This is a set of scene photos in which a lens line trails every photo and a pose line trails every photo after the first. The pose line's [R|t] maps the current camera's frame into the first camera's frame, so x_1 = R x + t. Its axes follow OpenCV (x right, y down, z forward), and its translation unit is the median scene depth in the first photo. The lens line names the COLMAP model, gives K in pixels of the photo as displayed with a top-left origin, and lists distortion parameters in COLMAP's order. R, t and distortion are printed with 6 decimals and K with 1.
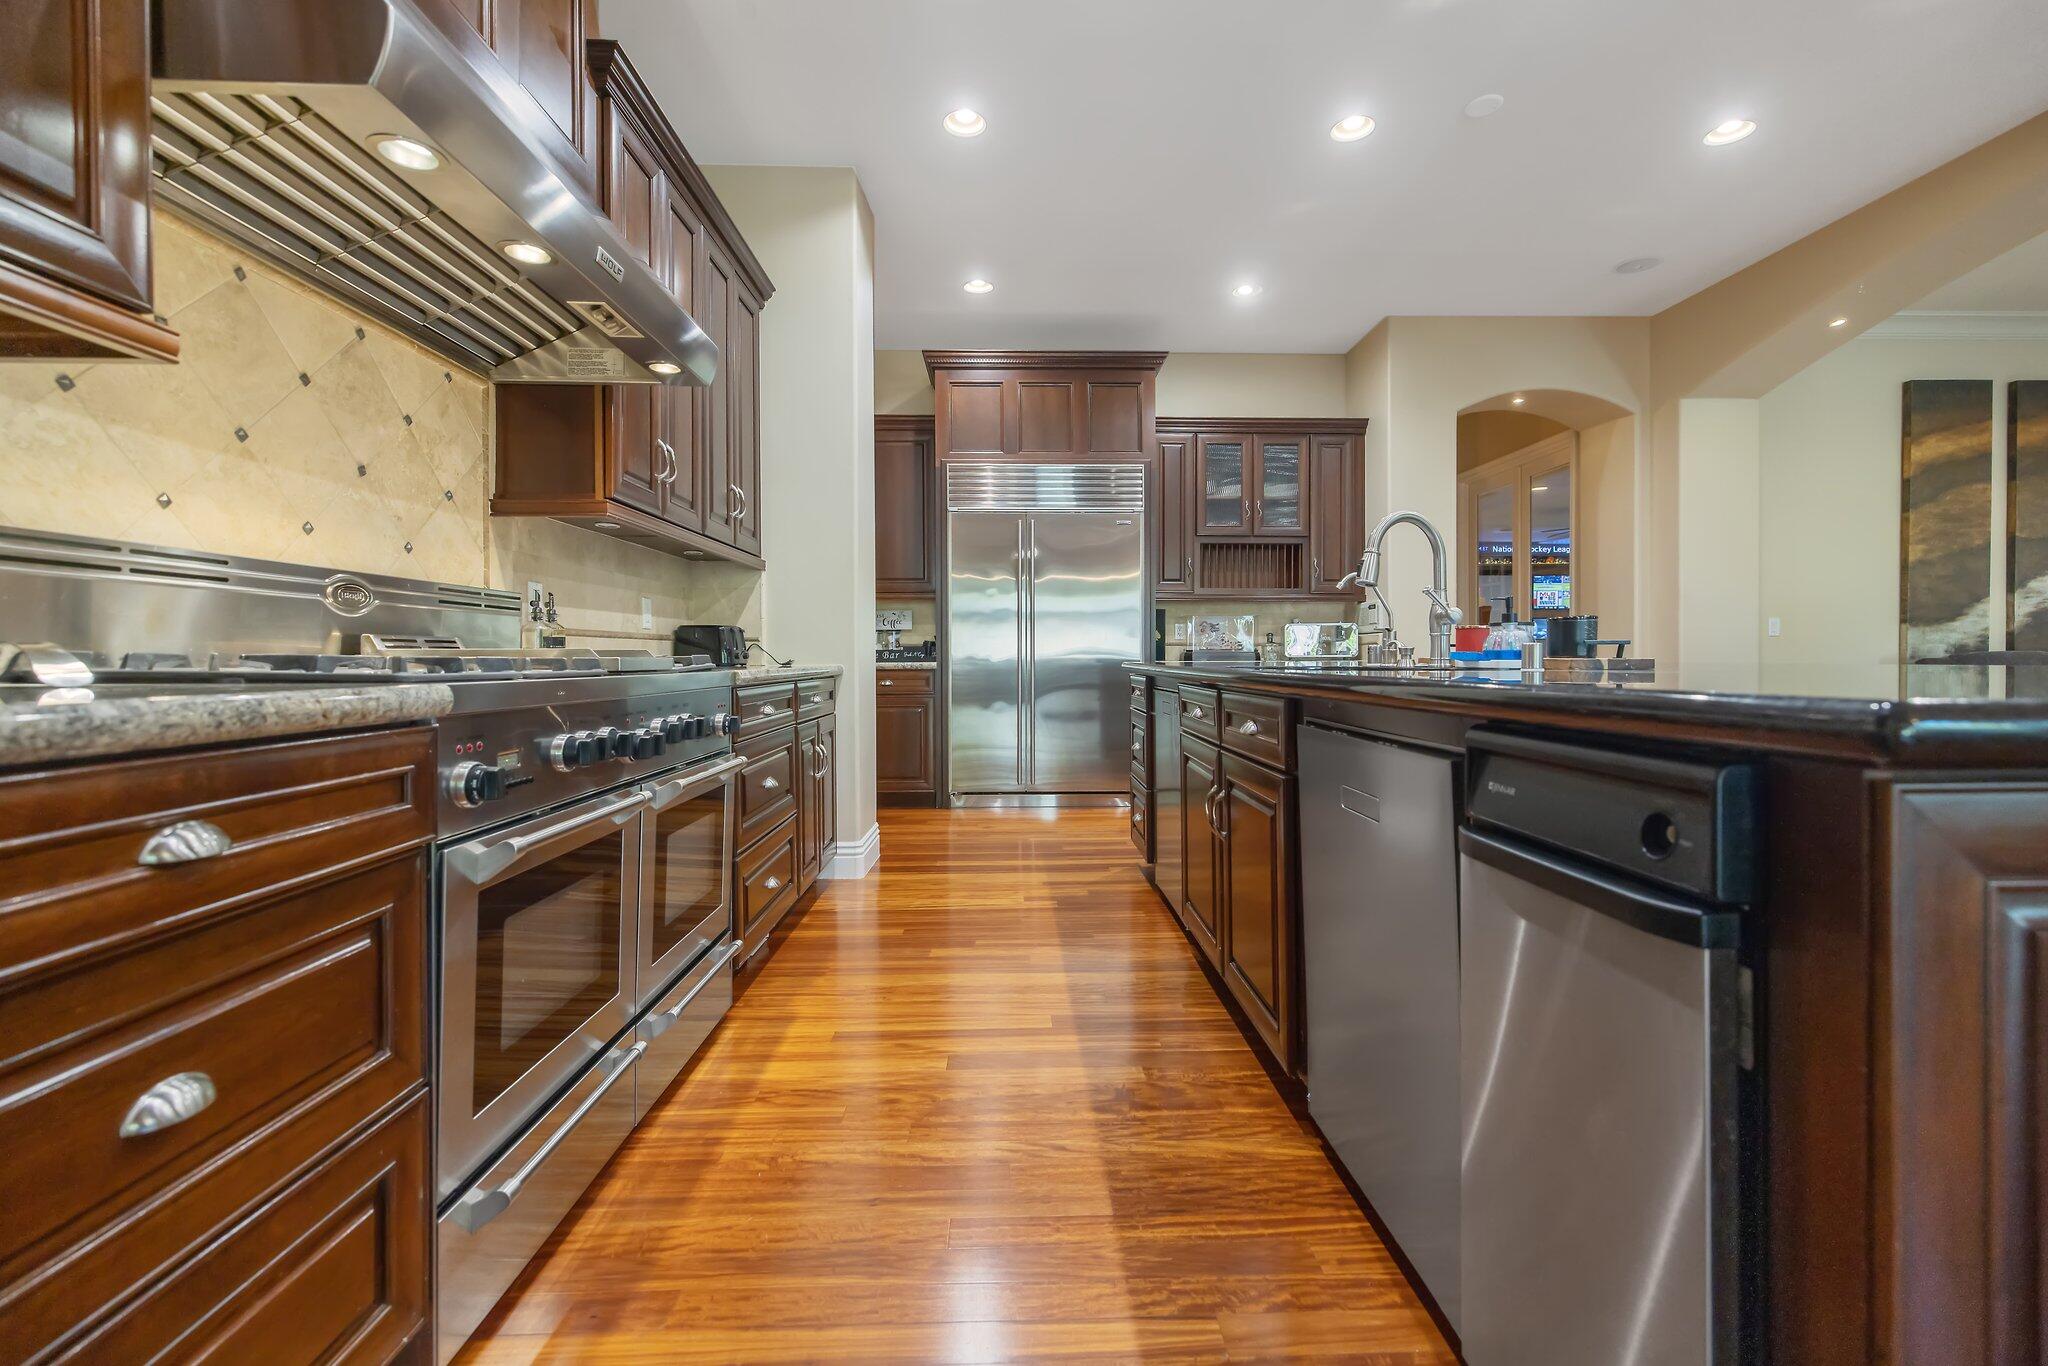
lens RADIAL K [[877.8, 0, 1036.4], [0, 877.8, 663.1], [0, 0, 1]] dist [0.005764, 0.000180]
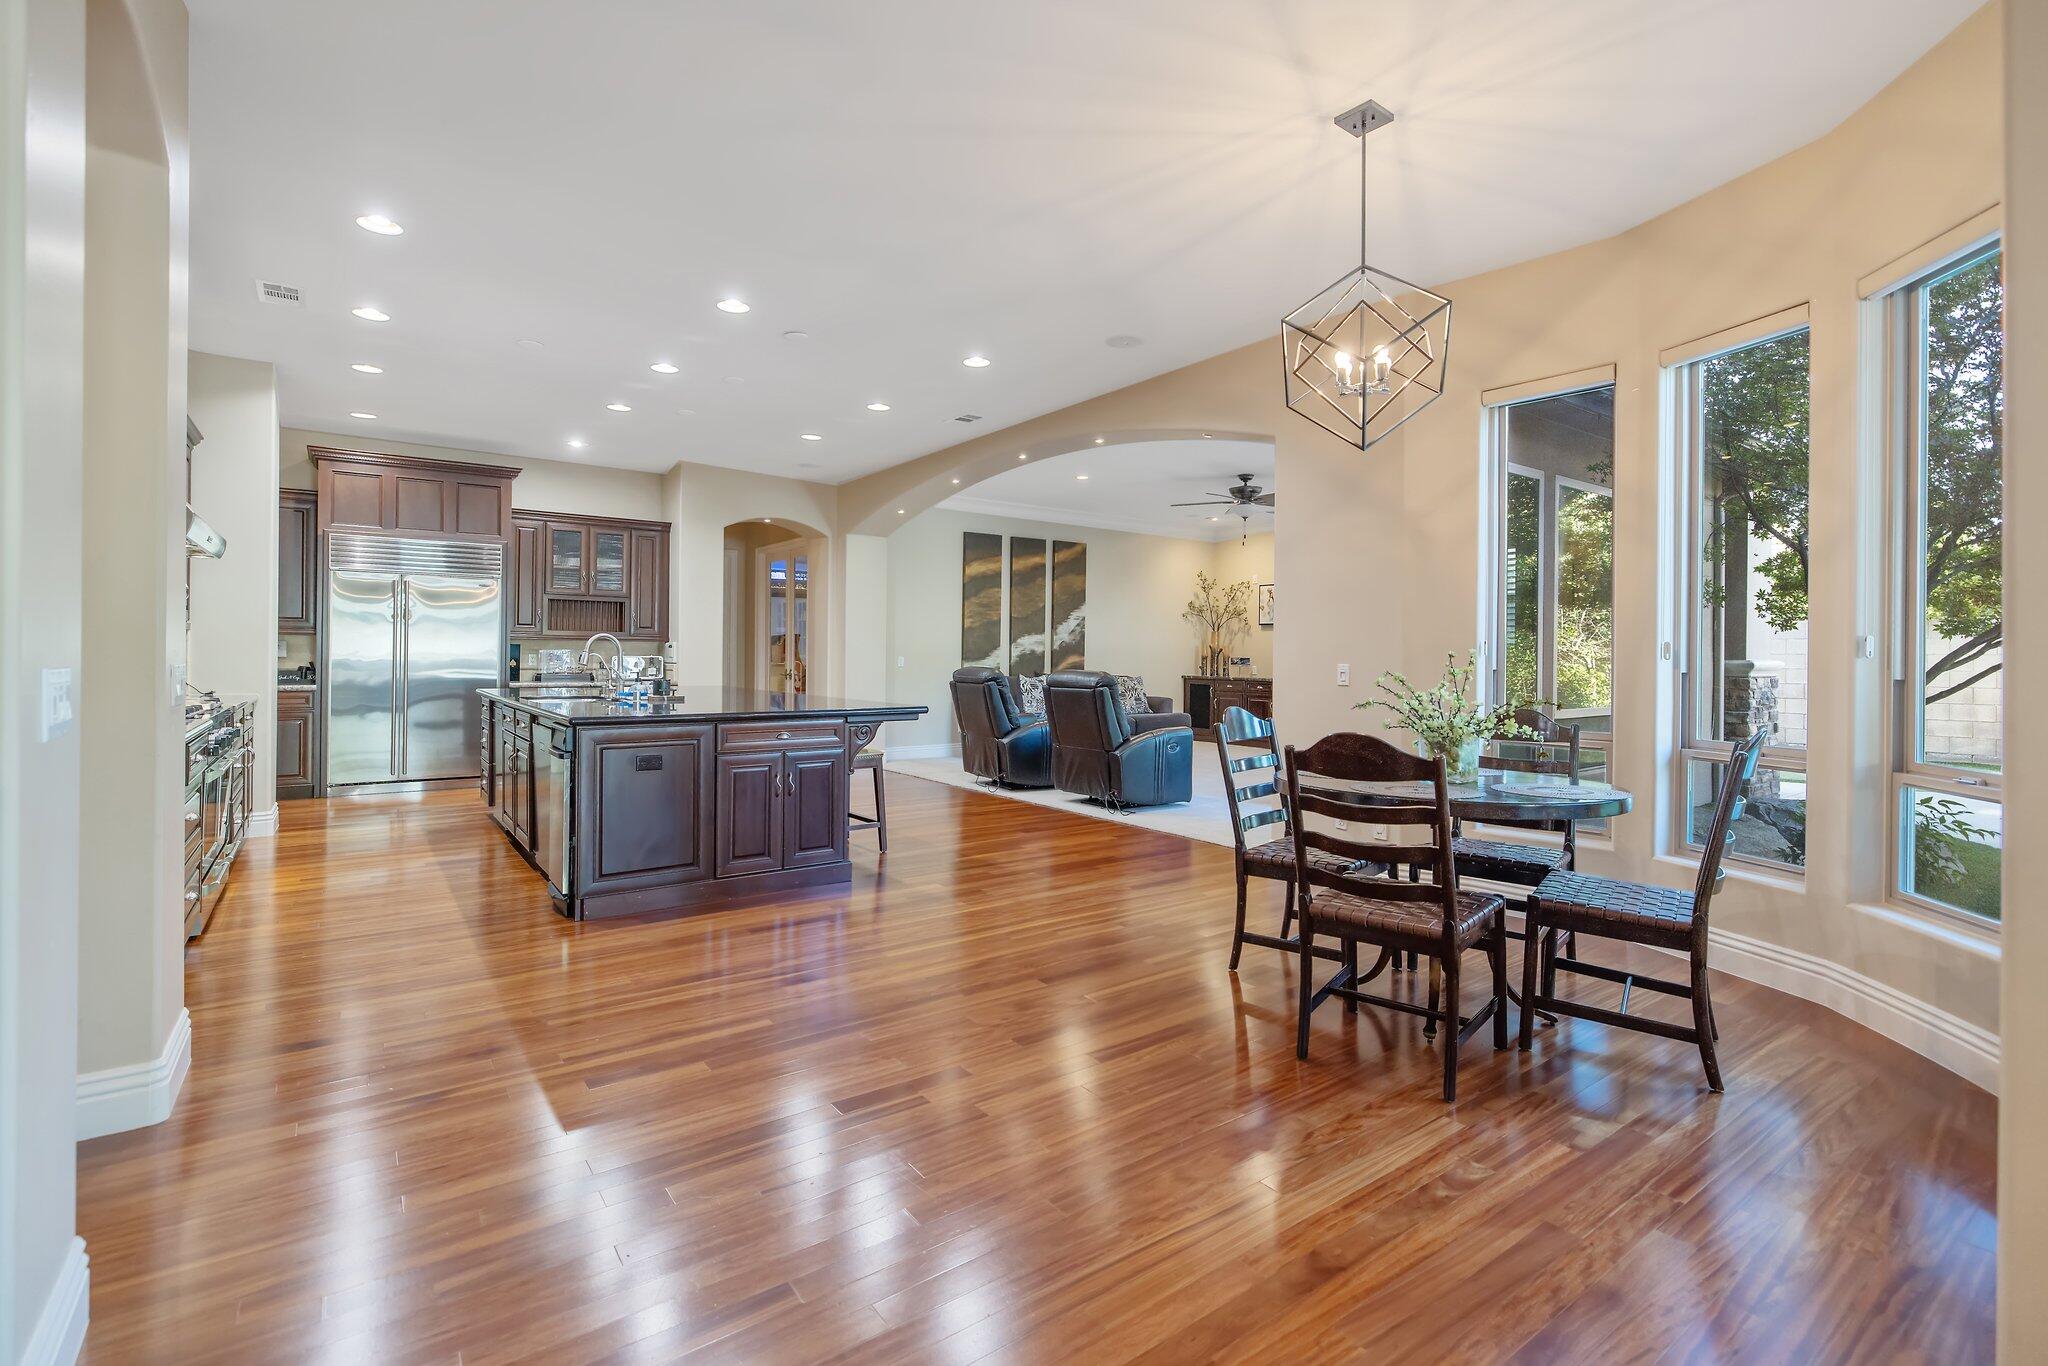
lens RADIAL K [[929.2, 0, 1029.5], [0, 929.2, 652.3], [0, 0, 1]] dist [-0.000877, 0.000325]
pose [[0.823286, 0.012148, 0.567496, -0.037127], [-0.007517, 0.999917, -0.010499, -0.061566], [-0.567576, 0.004378, 0.823309, -1.047984]]
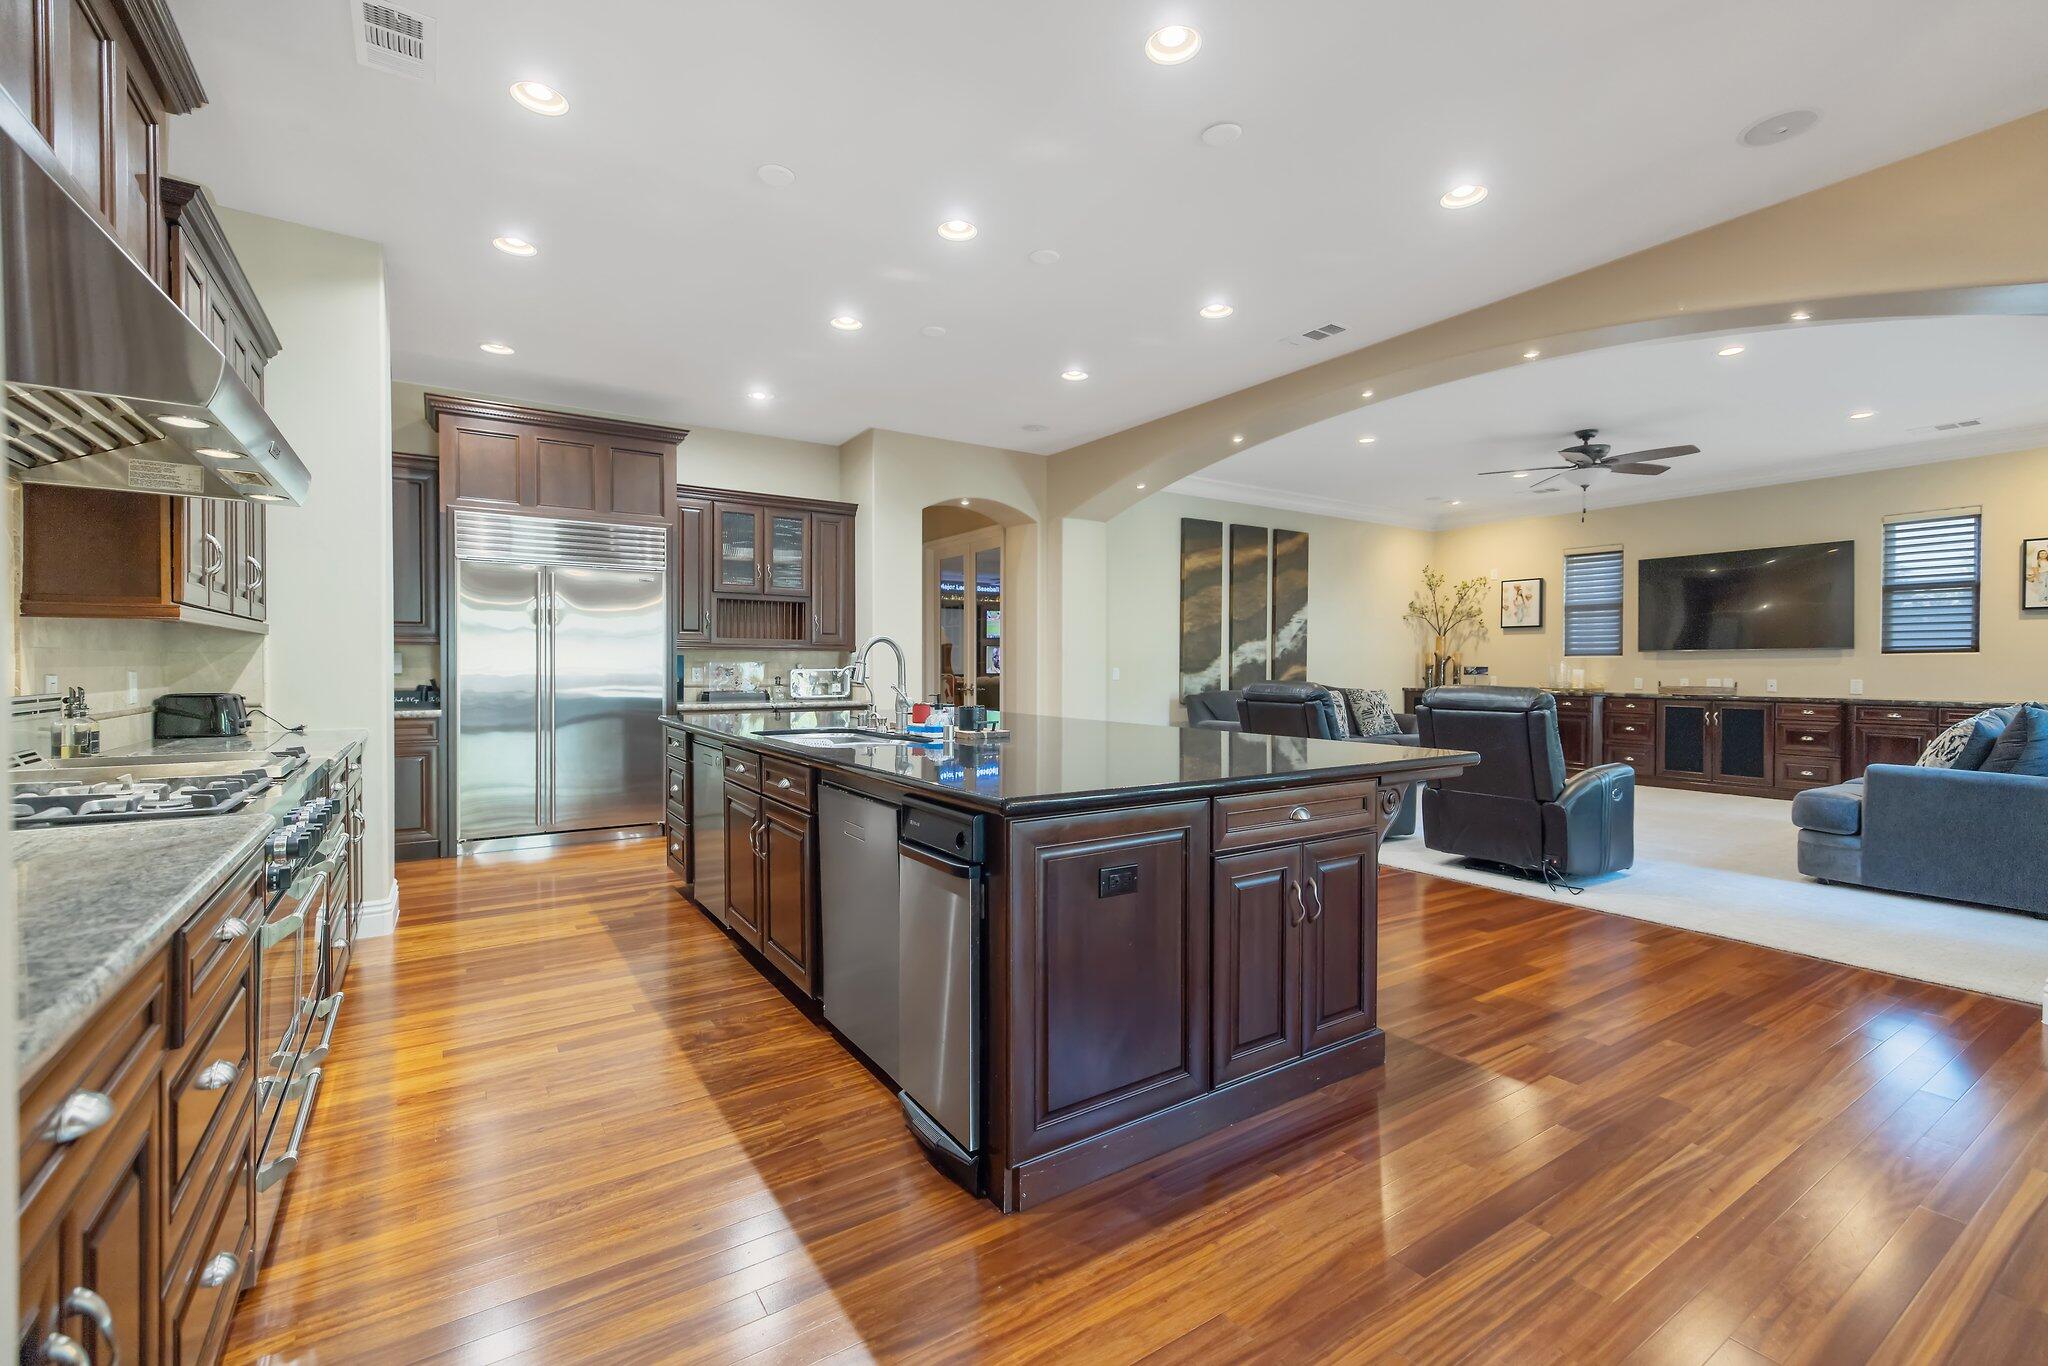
lens RADIAL K [[880.6, 0, 1031.0], [0, 880.6, 676.5], [0, 0, 1]] dist [0.005361, -0.000158]
pose [[0.849324, -0.001445, 0.527869, -0.107329], [-0.001196, 0.999988, 0.004662, -0.063777], [-0.527870, -0.004591, 0.849313, -0.279920]]
